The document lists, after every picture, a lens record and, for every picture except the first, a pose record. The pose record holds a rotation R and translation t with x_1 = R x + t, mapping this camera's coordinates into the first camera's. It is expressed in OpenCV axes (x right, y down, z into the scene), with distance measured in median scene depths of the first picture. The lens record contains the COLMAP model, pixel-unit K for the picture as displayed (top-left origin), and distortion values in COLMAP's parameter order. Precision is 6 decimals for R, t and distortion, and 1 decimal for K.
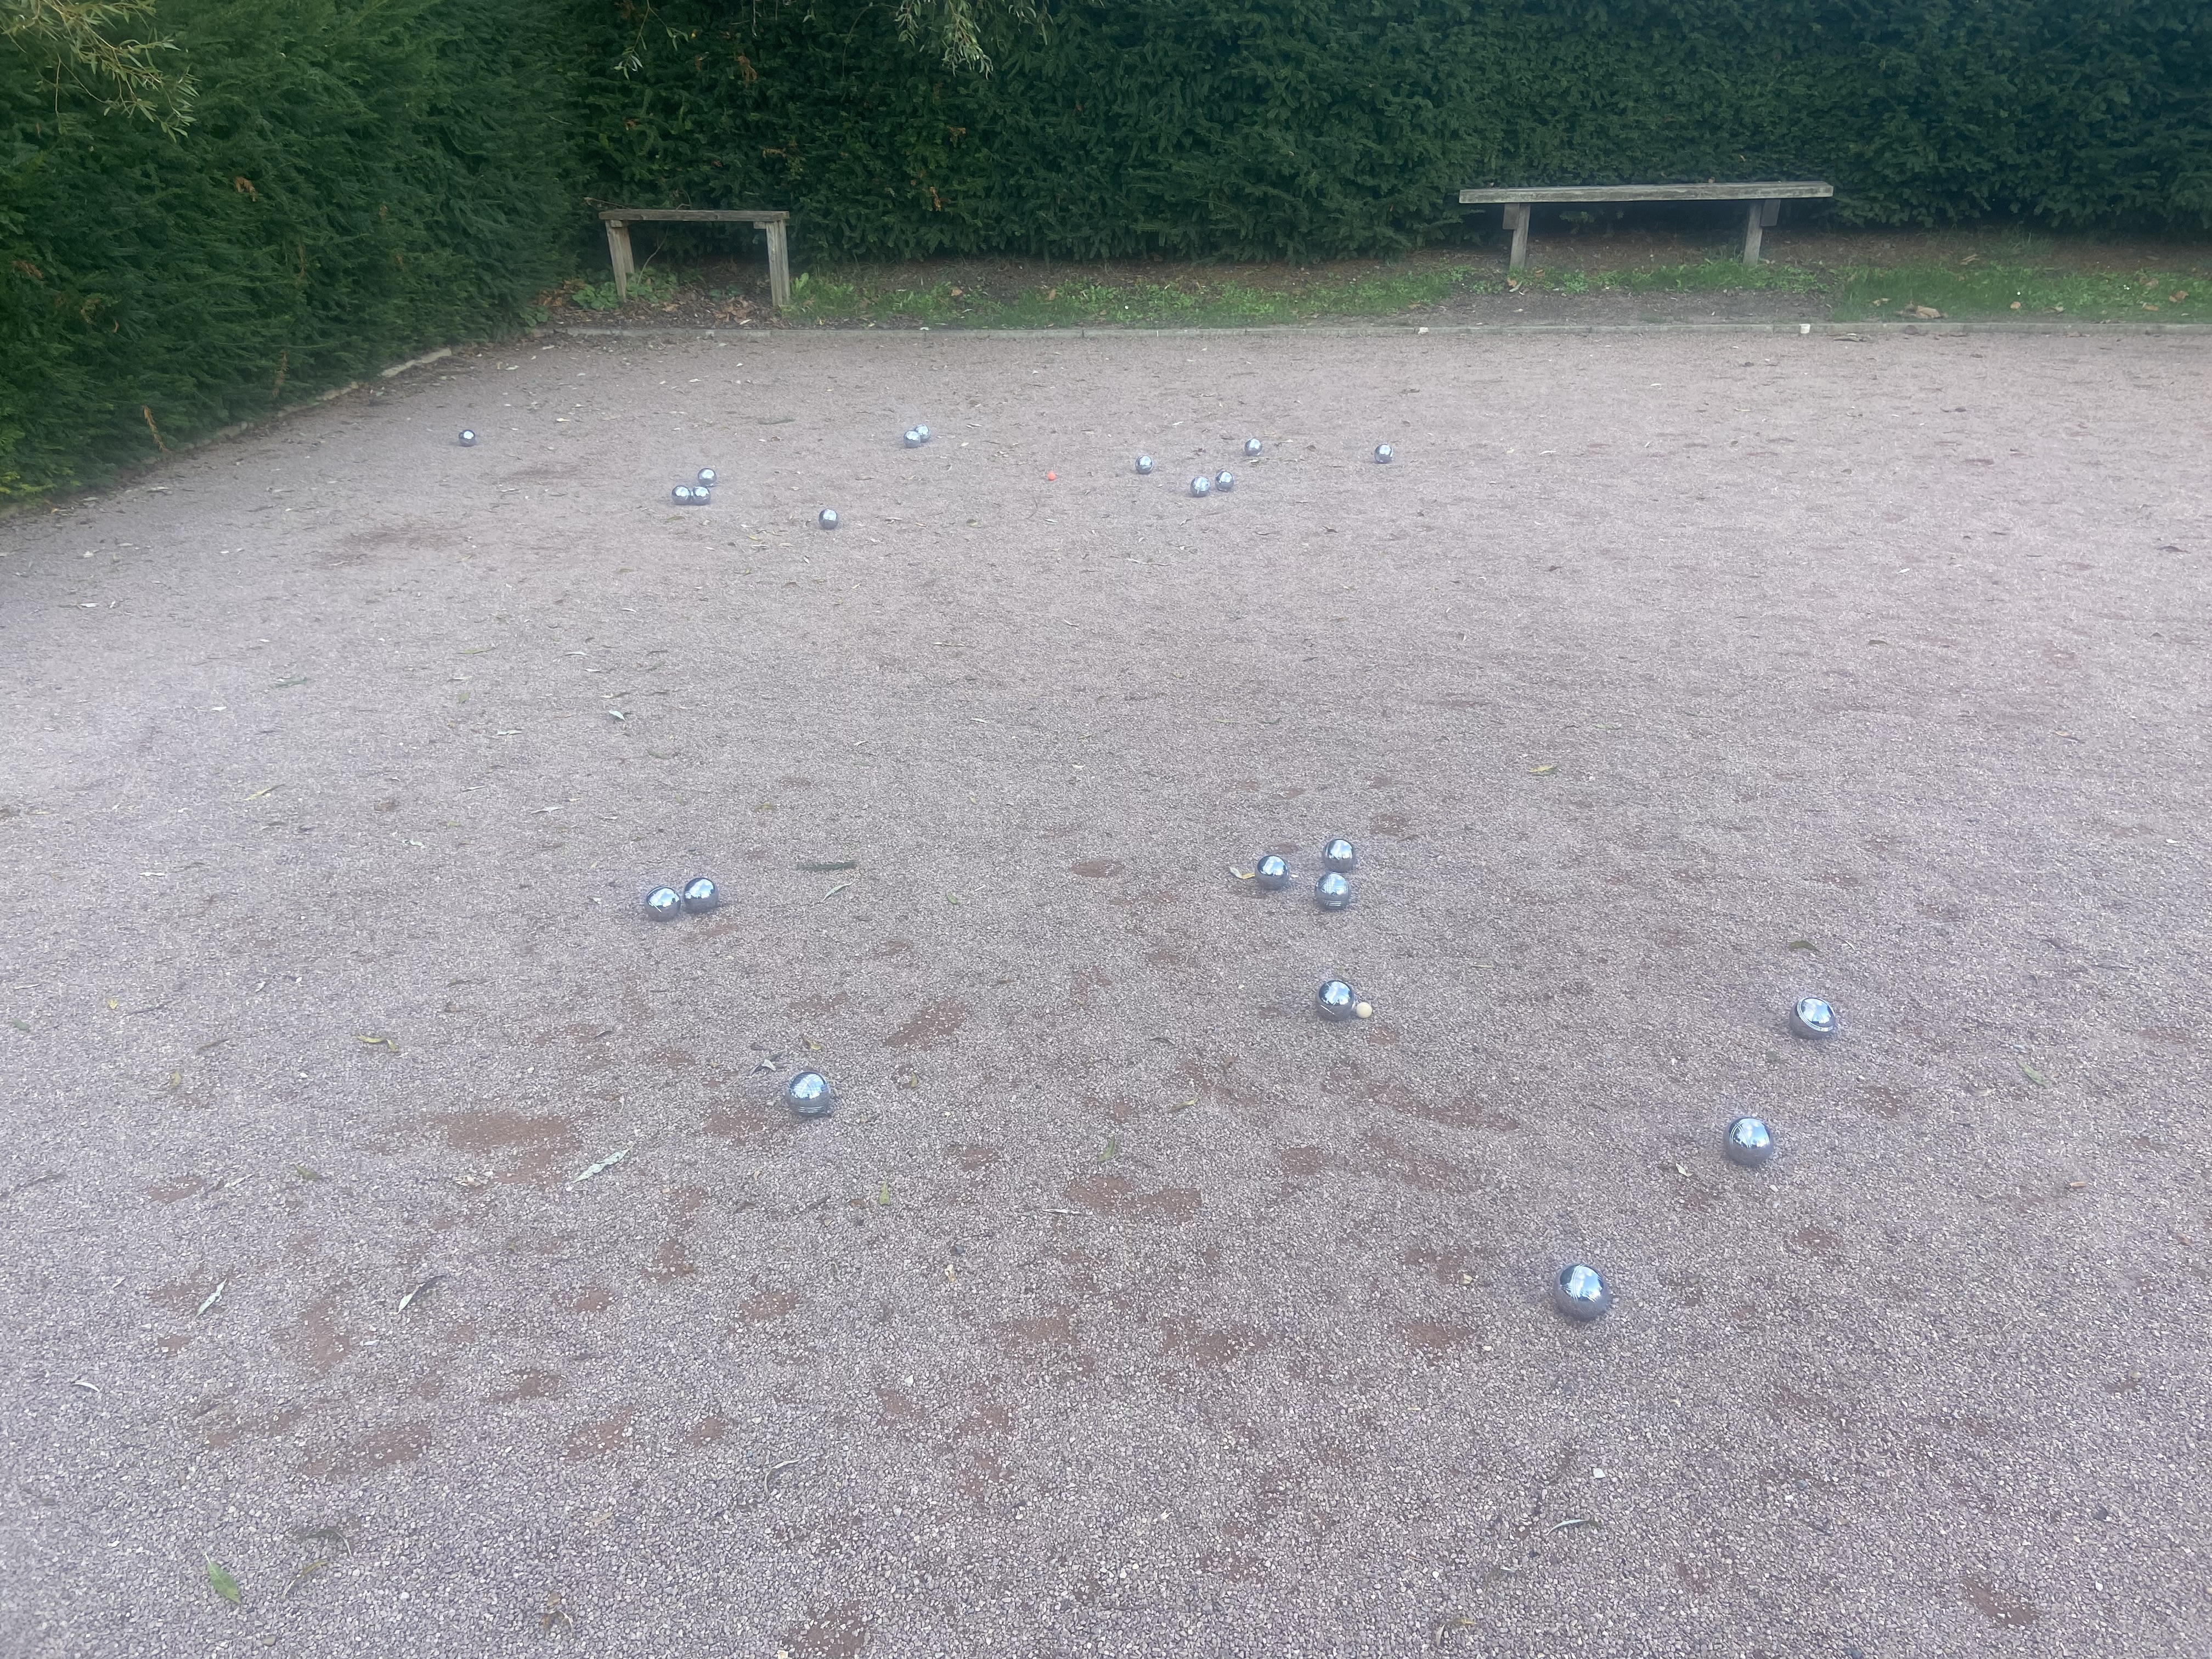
lens RADIAL K [[1638.8, 0, 1120.9], [0, 1638.8, 826.1], [0, 0, 1]] dist [0.105777, -0.111604]
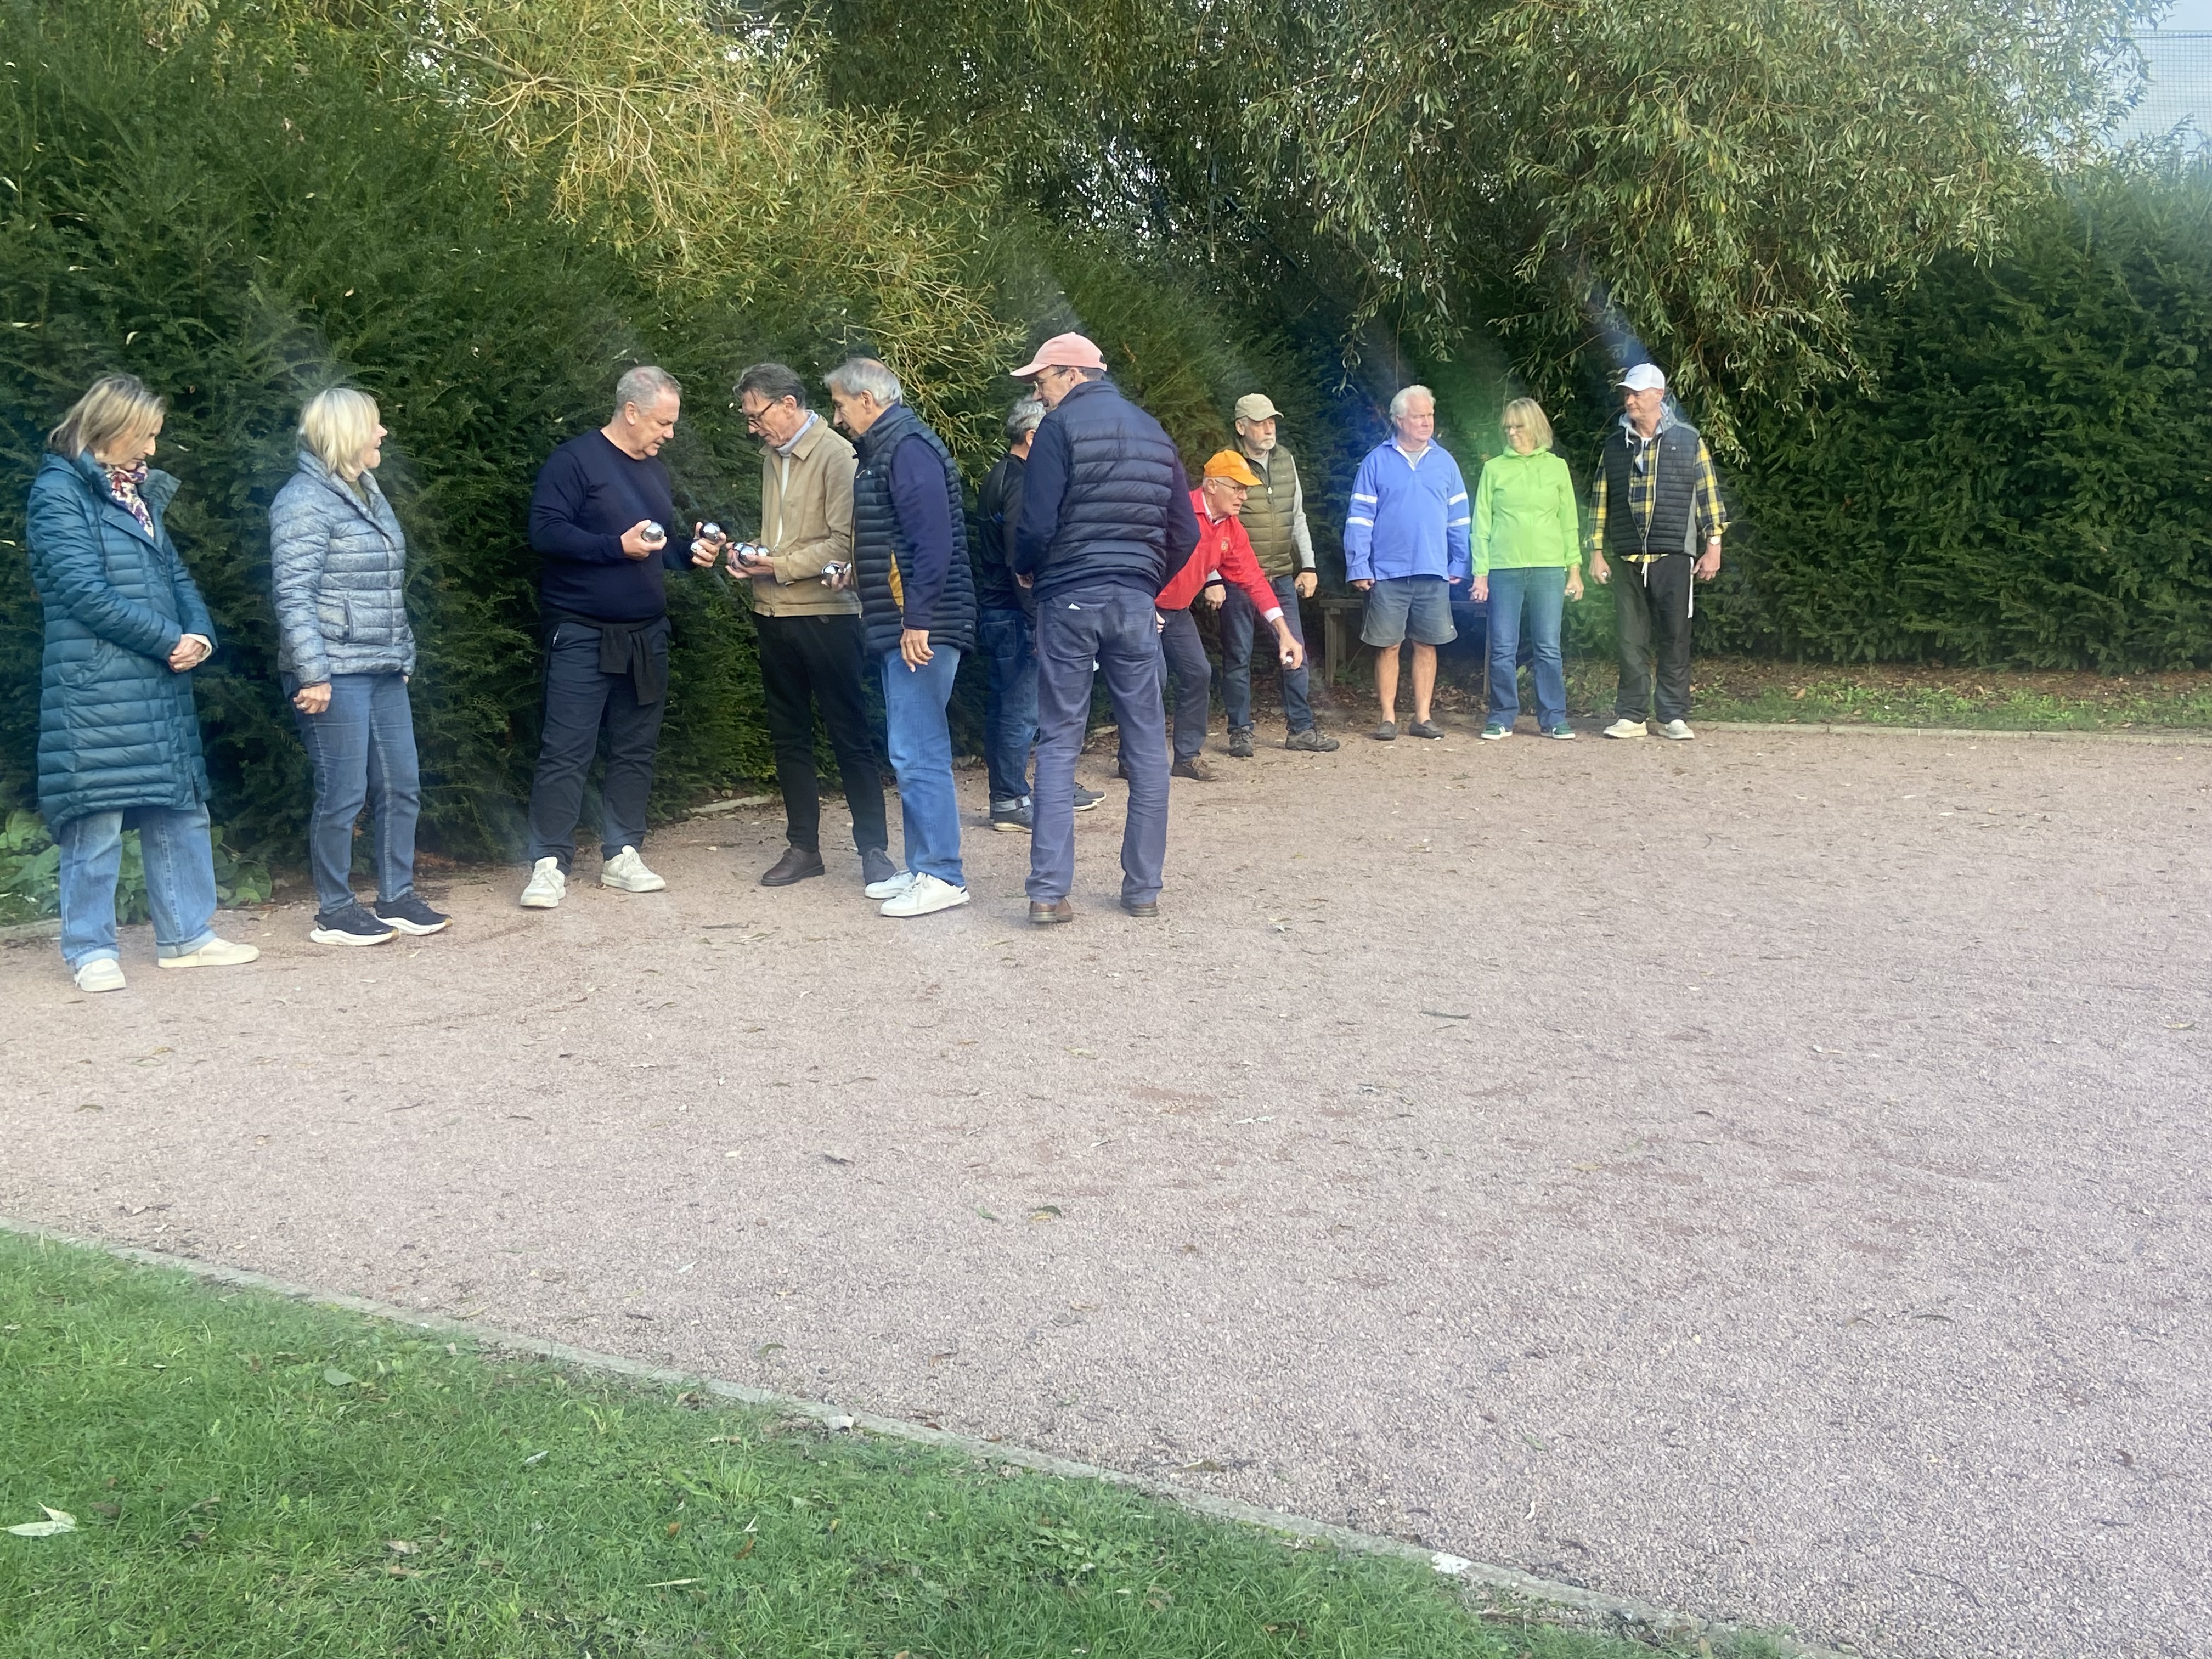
lens RADIAL K [[2157.9, 0, 1103.1], [0, 2157.9, 808.3], [0, 0, 1]] dist [0.044187, 0.000000]
pose [[0.927423, 0.064381, -0.368430, 0.046307], [-0.167357, 0.952388, -0.254850, 0.099046], [0.334481, 0.298013, 0.894042, -0.145407]]
